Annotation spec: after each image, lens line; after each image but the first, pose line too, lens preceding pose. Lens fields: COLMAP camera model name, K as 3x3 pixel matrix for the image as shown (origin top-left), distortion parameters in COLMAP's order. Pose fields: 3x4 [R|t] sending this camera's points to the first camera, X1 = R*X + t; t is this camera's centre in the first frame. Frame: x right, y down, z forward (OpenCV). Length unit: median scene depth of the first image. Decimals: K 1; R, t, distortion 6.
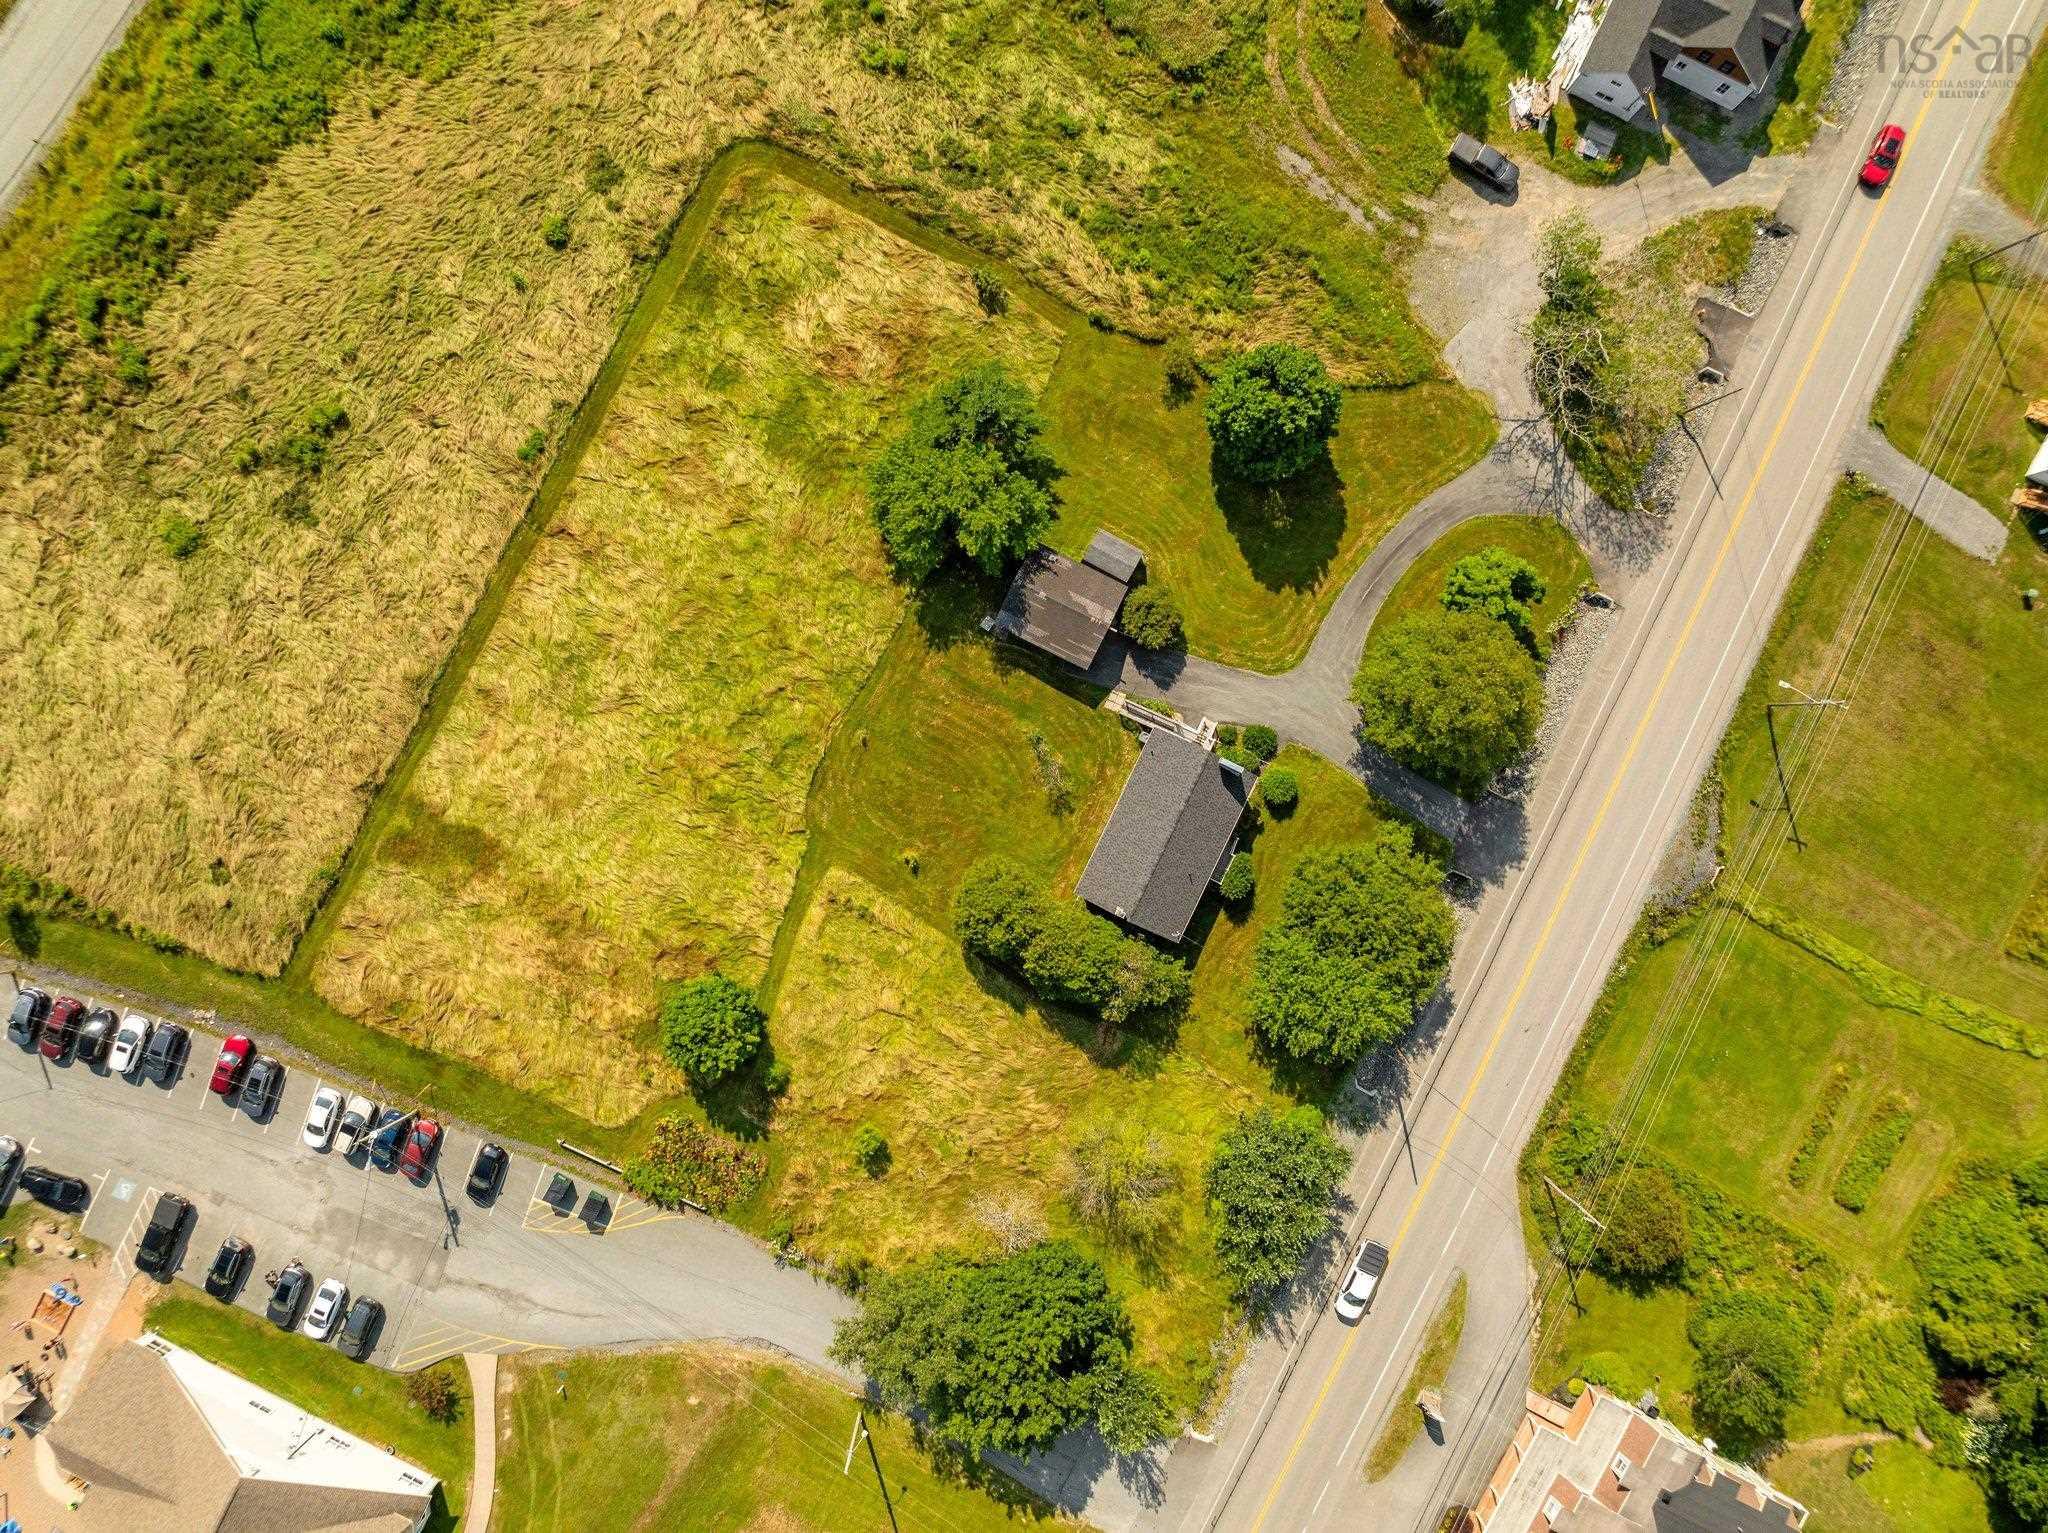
lens RADIAL K [[1439.0, 0, 1033.1], [0, 1439.0, 765.2], [0, 0, 1]] dist [-0.054412, 0.029757]
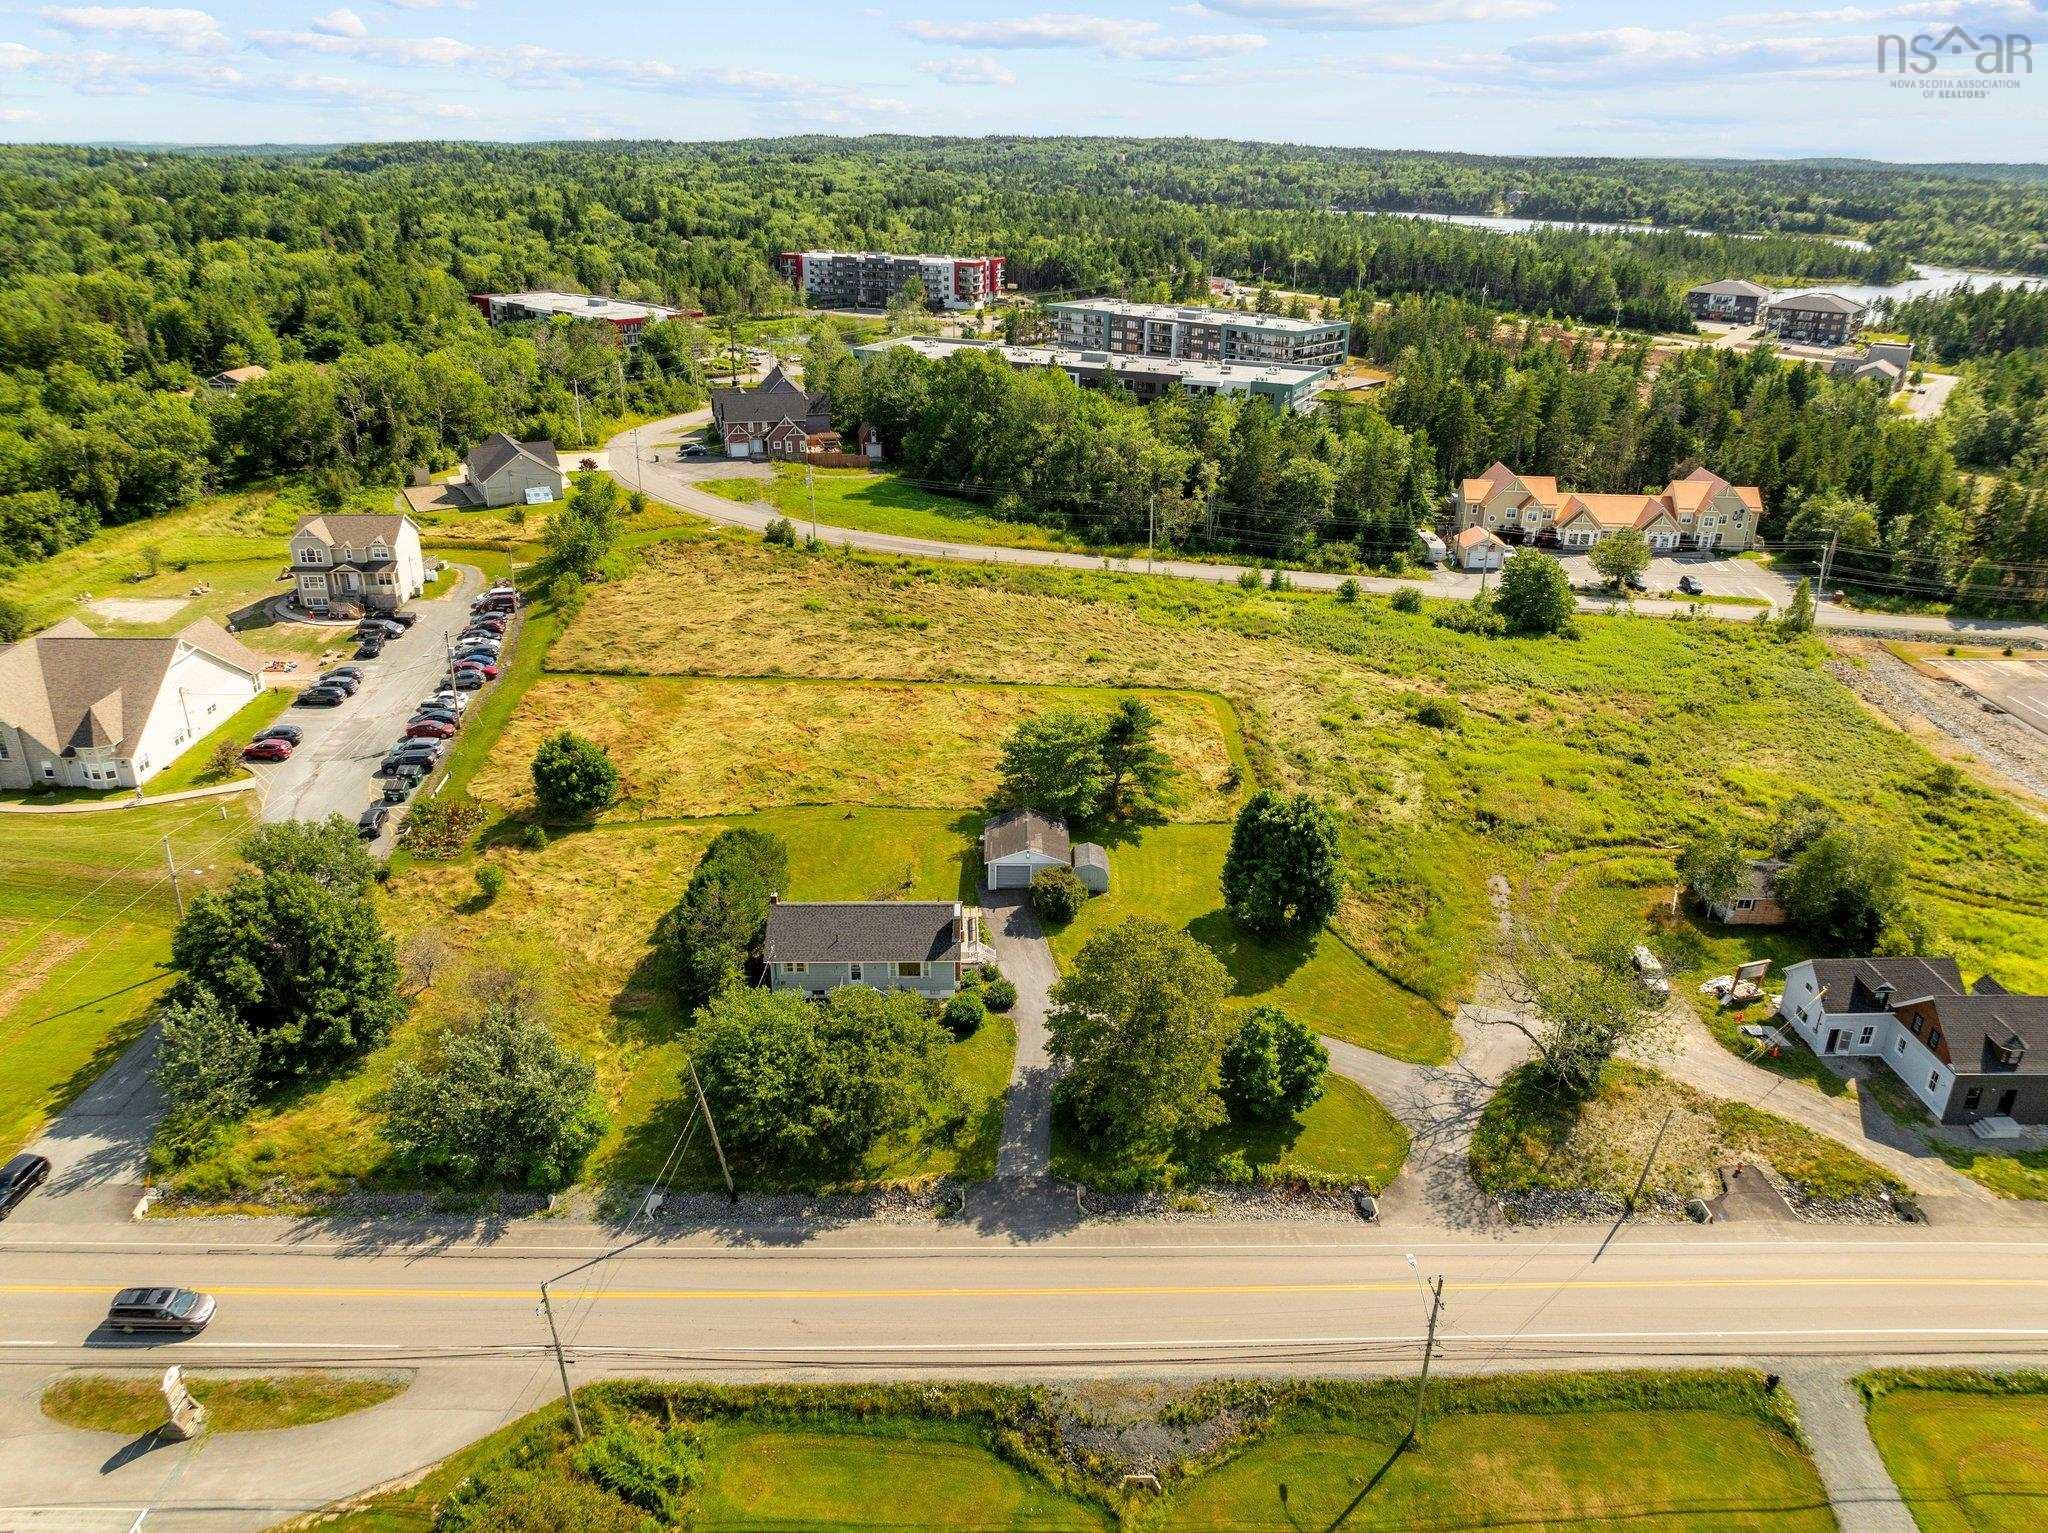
lens RADIAL K [[1441.0, 0, 1024.0], [0, 1441.0, 766.5], [0, 0, 1]] dist [-0.024795, -0.000338]
pose [[0.461148, 0.368035, -0.807399, 0.855164], [-0.887258, 0.180252, -0.424596, 0.336312], [-0.010731, 0.912173, 0.409665, 0.479518]]
